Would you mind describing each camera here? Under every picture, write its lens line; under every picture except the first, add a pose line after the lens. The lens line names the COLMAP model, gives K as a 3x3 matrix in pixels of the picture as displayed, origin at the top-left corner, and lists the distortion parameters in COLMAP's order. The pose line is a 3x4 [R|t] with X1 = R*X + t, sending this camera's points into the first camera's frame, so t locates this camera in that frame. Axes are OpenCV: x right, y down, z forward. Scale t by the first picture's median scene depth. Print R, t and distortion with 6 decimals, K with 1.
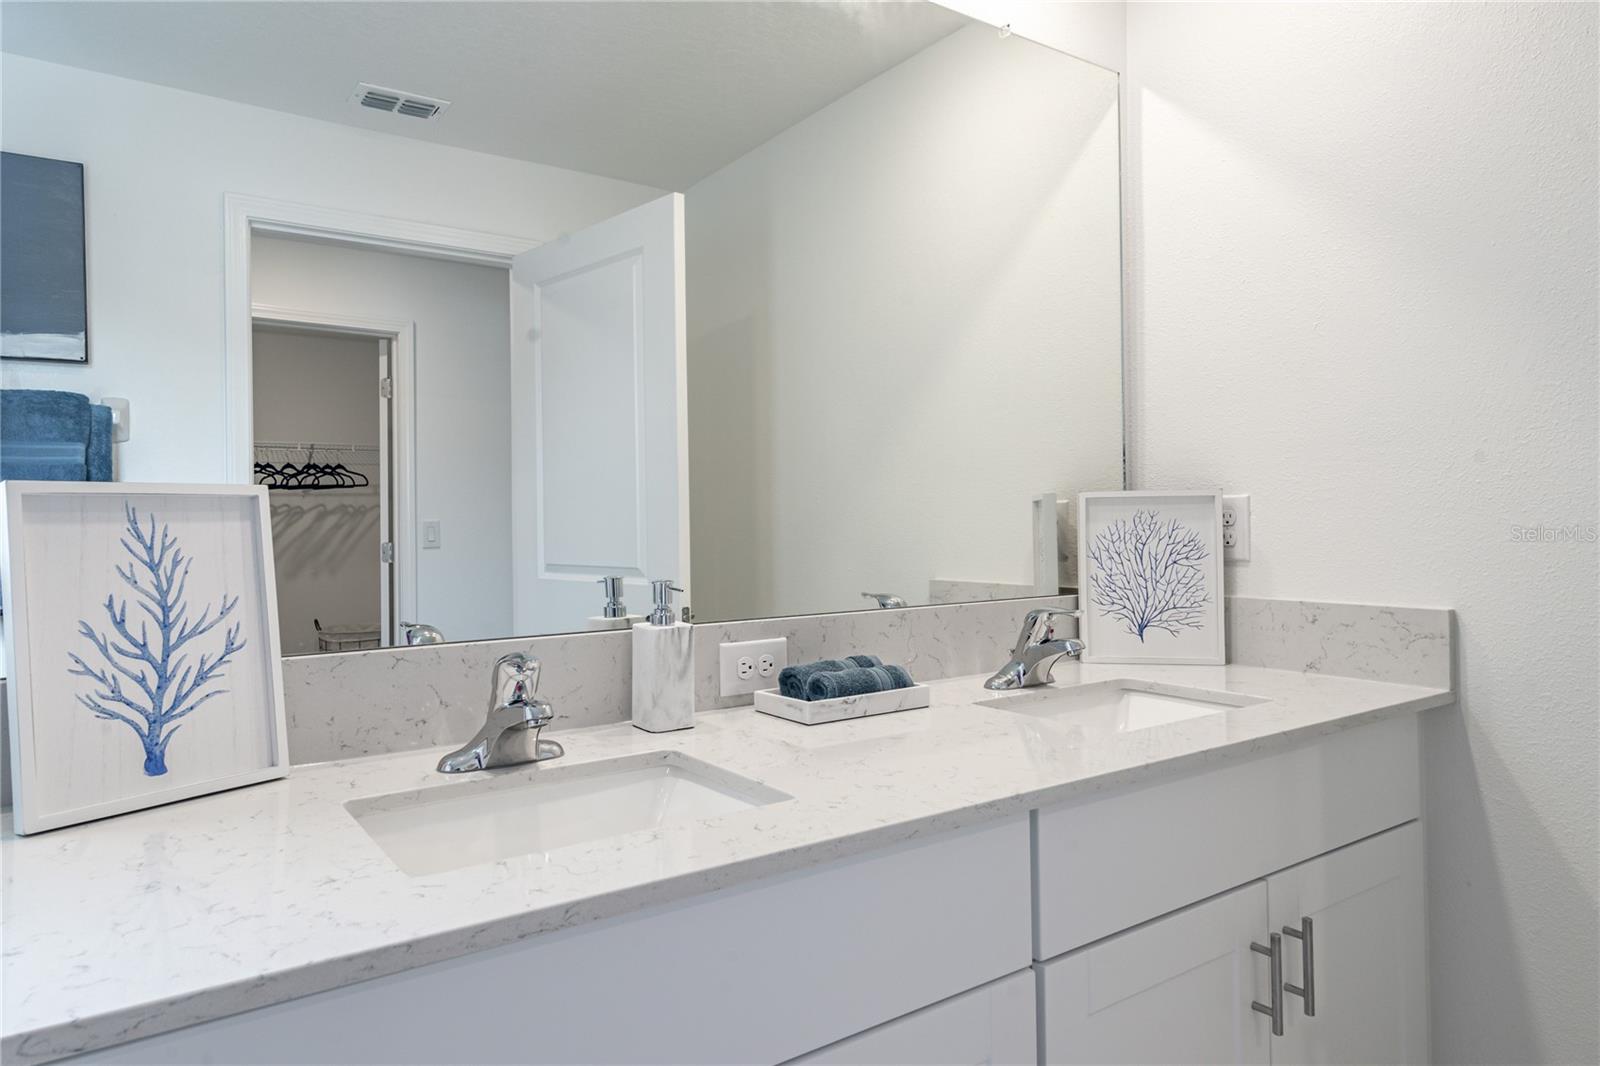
lens RADIAL K [[958.0, 0, 799.1], [0, 958.0, 521.8], [0, 0, 1]] dist [0.000409, 0.000748]
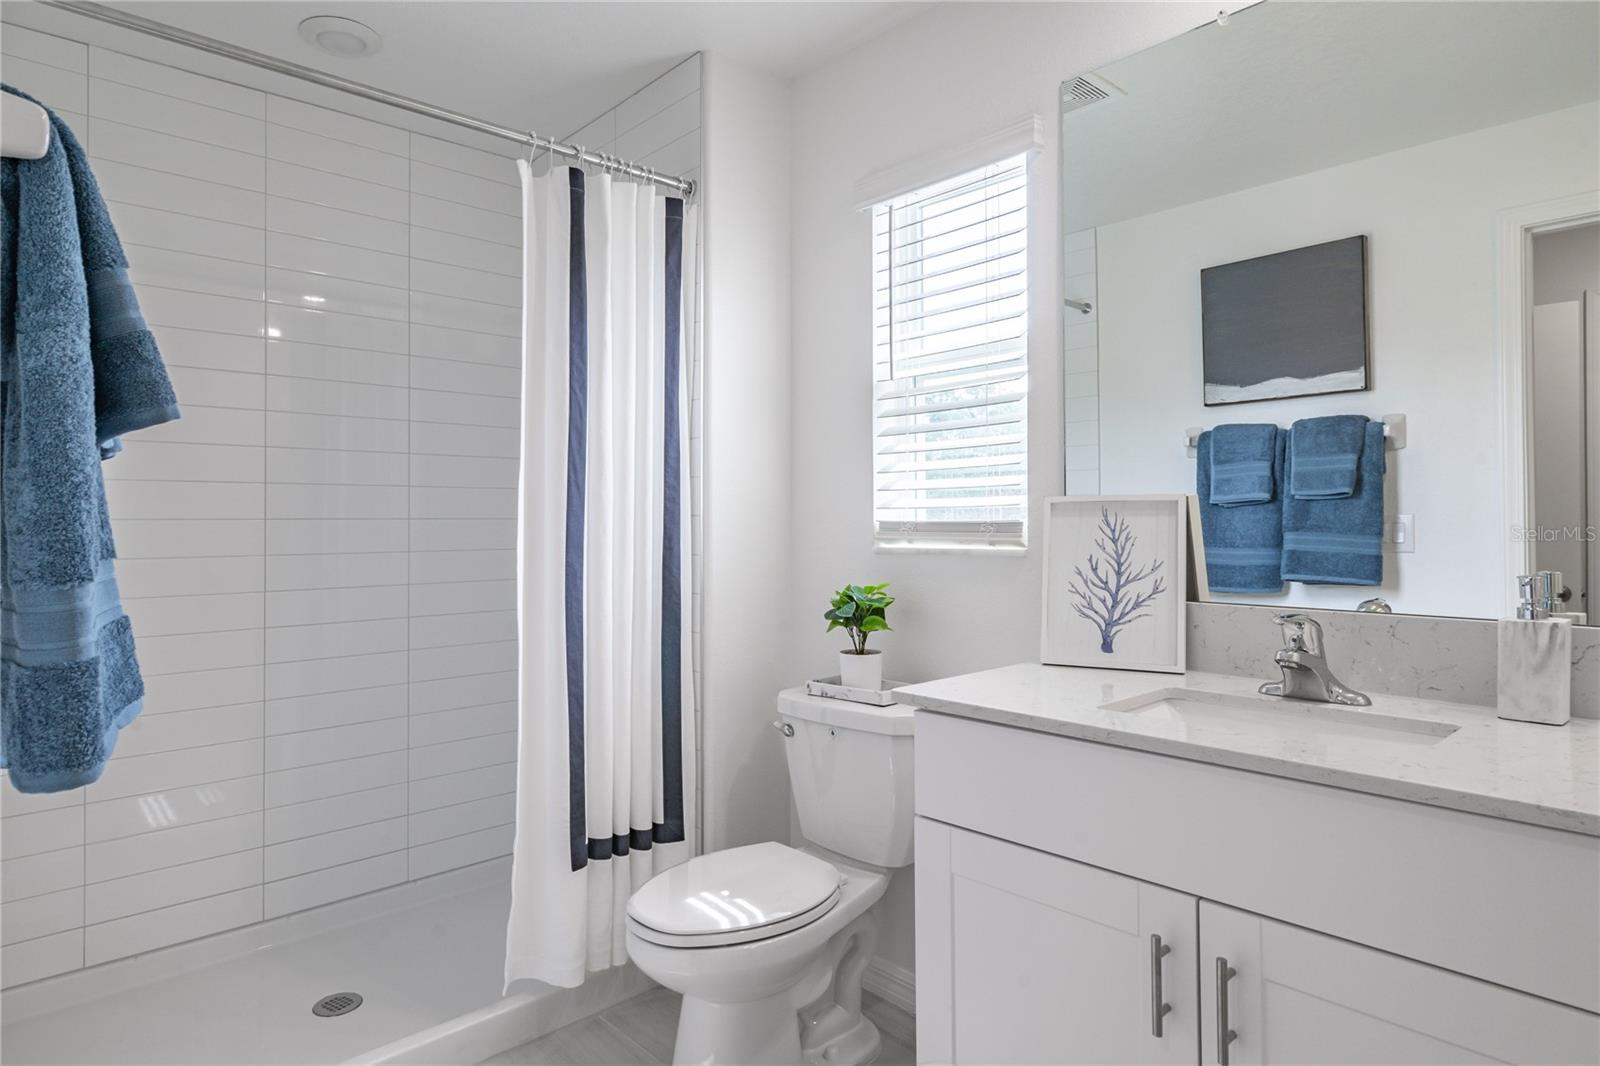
lens RADIAL K [[885.6, 0, 797.5], [0, 885.6, 533.1], [0, 0, 1]] dist [0.001970, -0.000054]
pose [[0.201163, 0.023371, -0.979279, 0.857270], [-0.001243, 0.999721, 0.023603, -0.007142], [0.979557, -0.003531, 0.201136, 0.065077]]
